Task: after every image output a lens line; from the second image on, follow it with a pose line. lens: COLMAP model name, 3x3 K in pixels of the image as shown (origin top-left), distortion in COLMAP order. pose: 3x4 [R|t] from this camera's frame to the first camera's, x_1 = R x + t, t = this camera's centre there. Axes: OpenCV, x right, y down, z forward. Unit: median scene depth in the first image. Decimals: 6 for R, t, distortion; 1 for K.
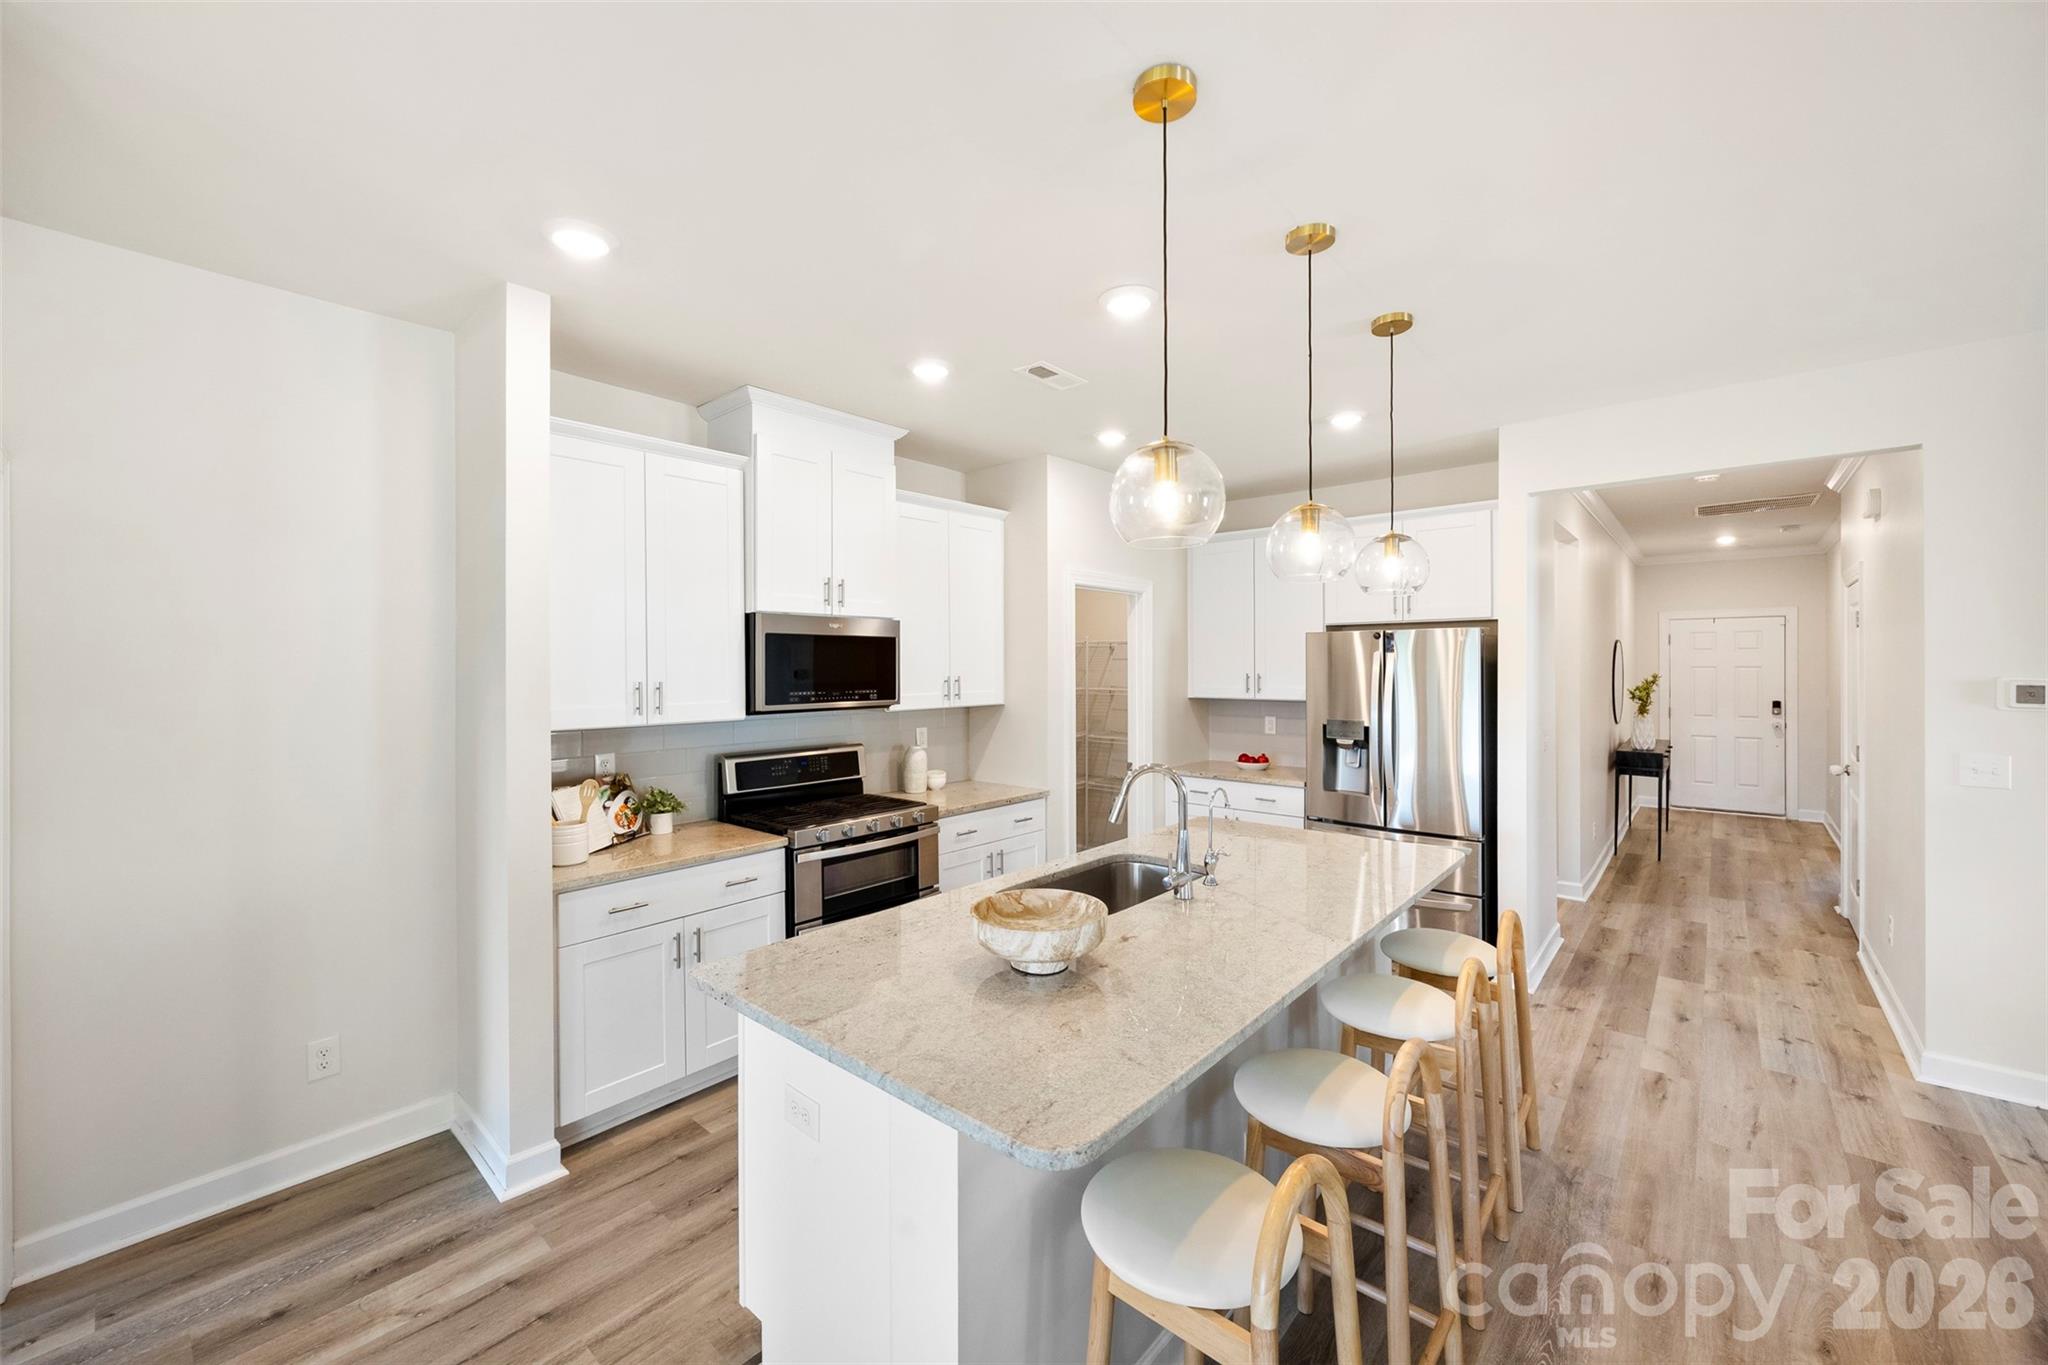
lens RADIAL K [[793.8, 0, 1024.5], [0, 793.8, 665.9], [0, 0, 1]] dist [-0.002647, -0.000694]
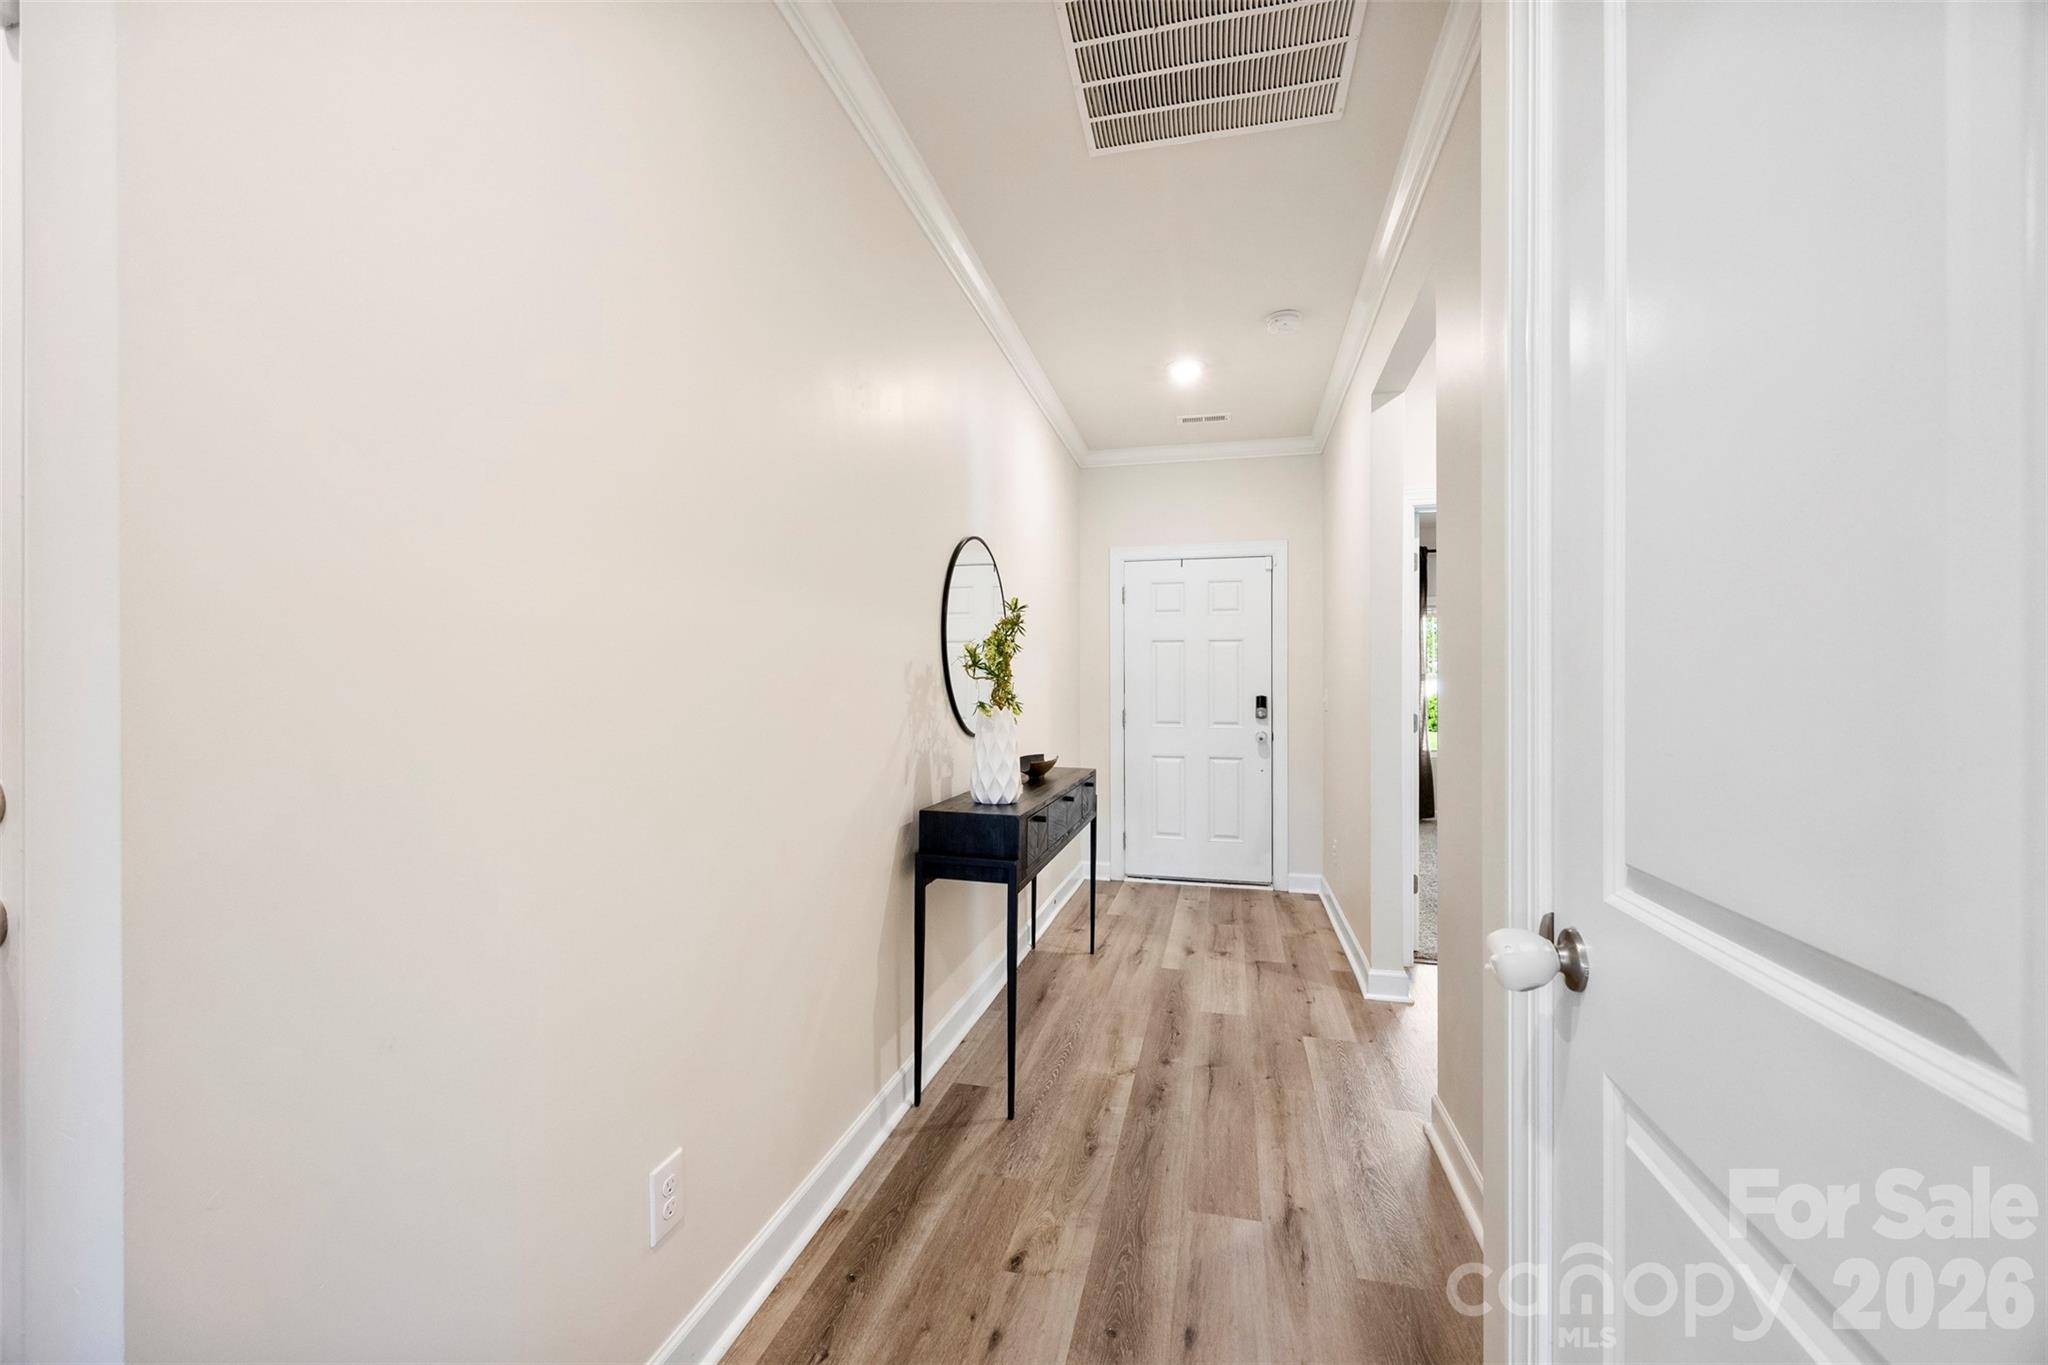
lens RADIAL K [[793.8, 0, 1025.1], [0, 793.8, 686.3], [0, 0, 1]] dist [-0.002647, -0.000694]
pose [[0.890404, 0.008406, 0.455094, 0.942041], [-0.002883, 0.999914, -0.012829, 0.082867], [-0.455163, 0.010111, 0.890351, 0.994056]]
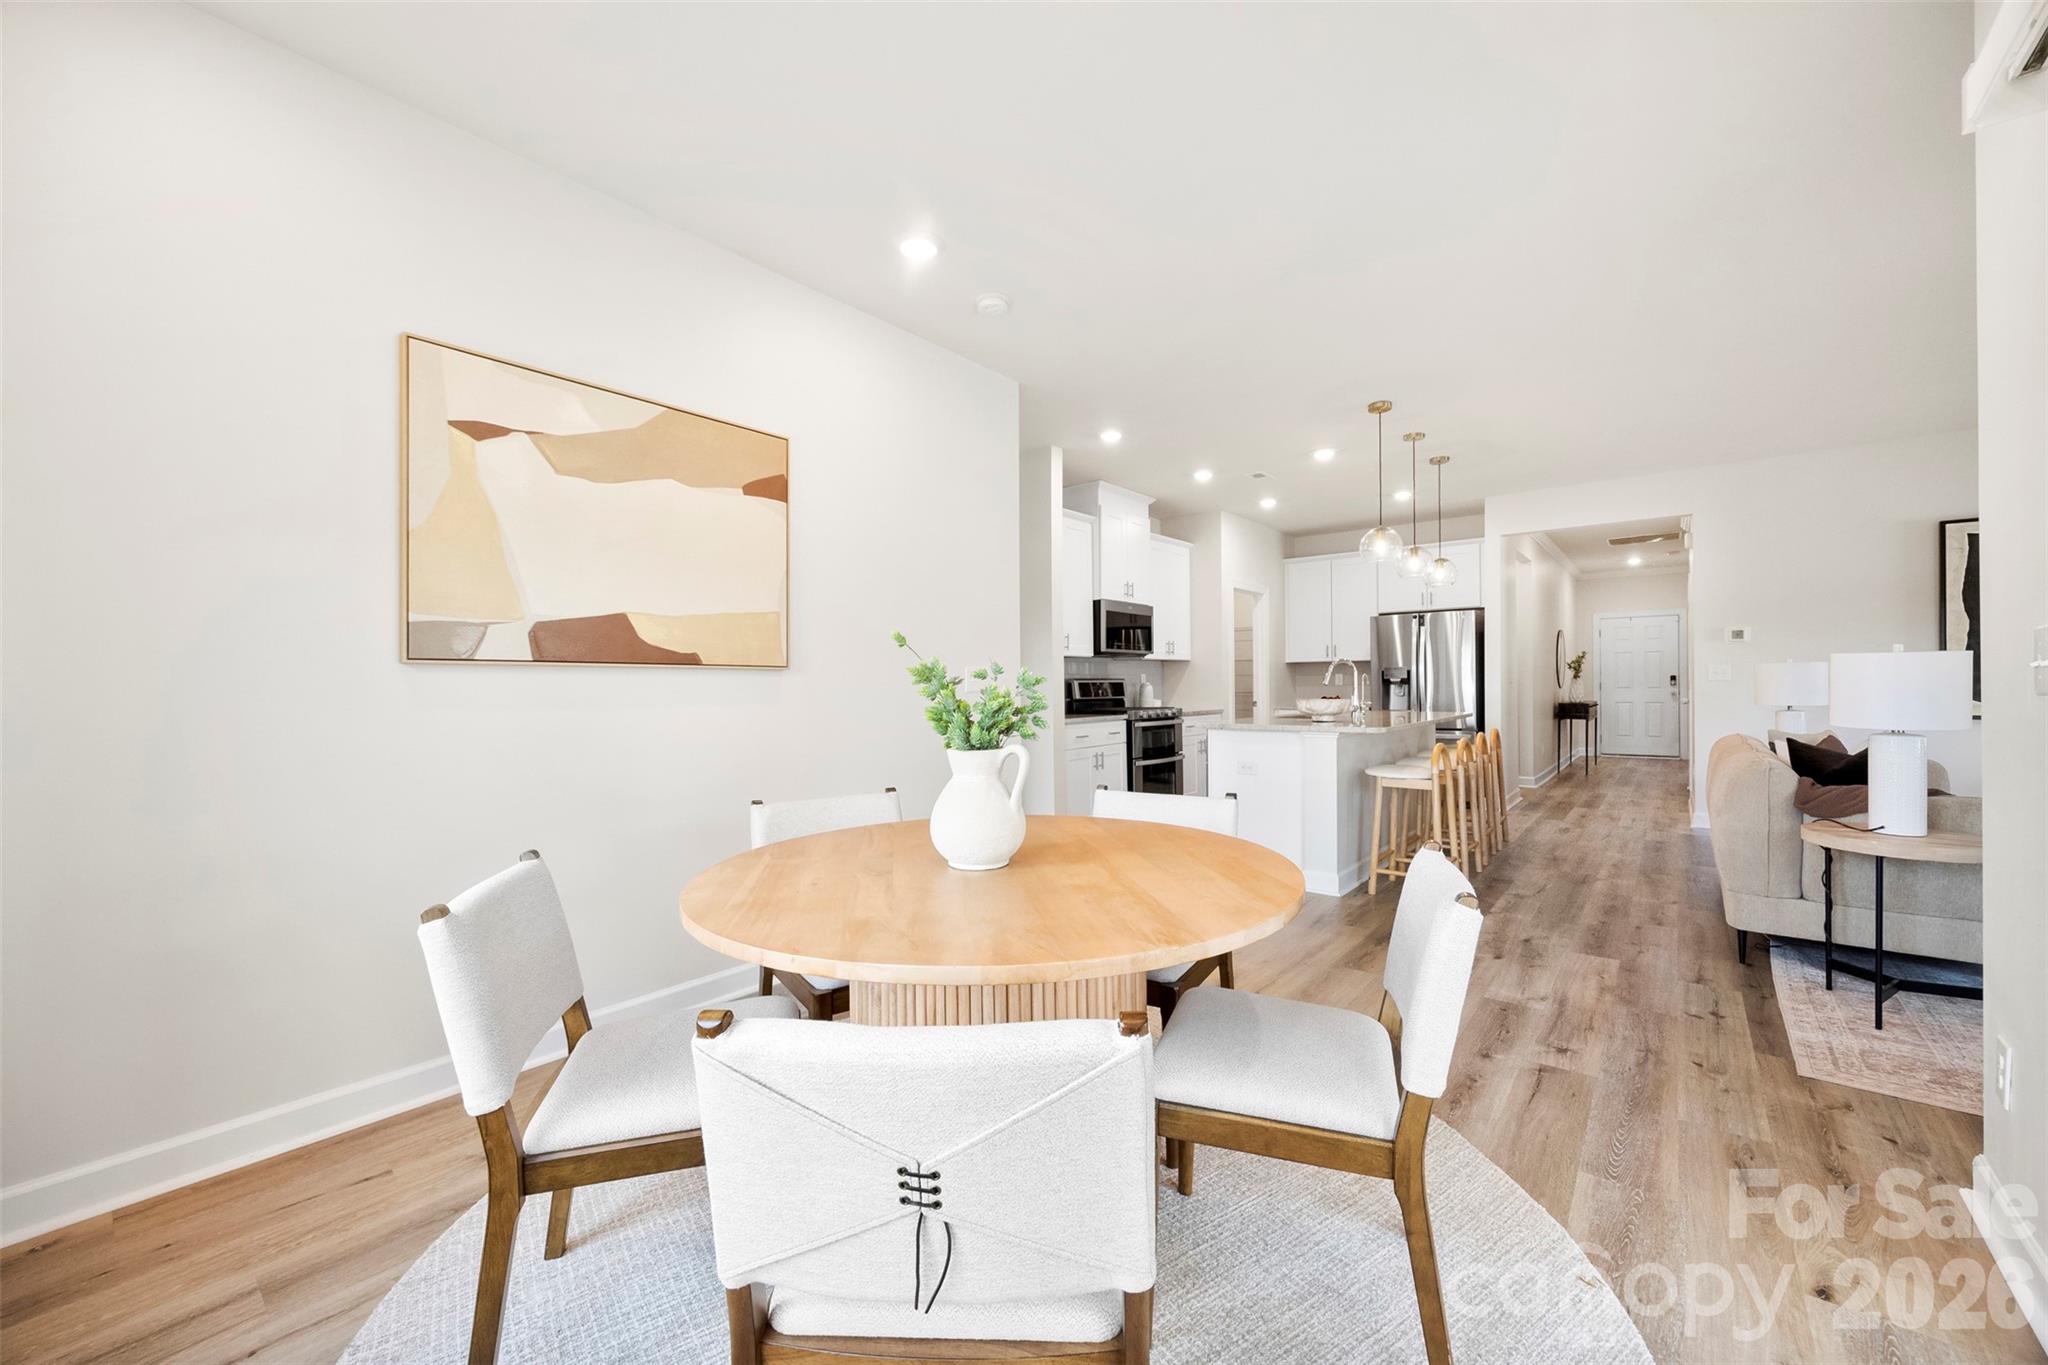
lens RADIAL K [[793.8, 0, 1023.8], [0, 793.8, 688.5], [0, 0, 1]] dist [-0.002647, -0.000694]
pose [[0.999581, -0.004782, 0.028563, -0.446424], [0.004724, 0.999987, 0.002106, 0.107909], [-0.028572, -0.001970, 0.999590, -0.684894]]
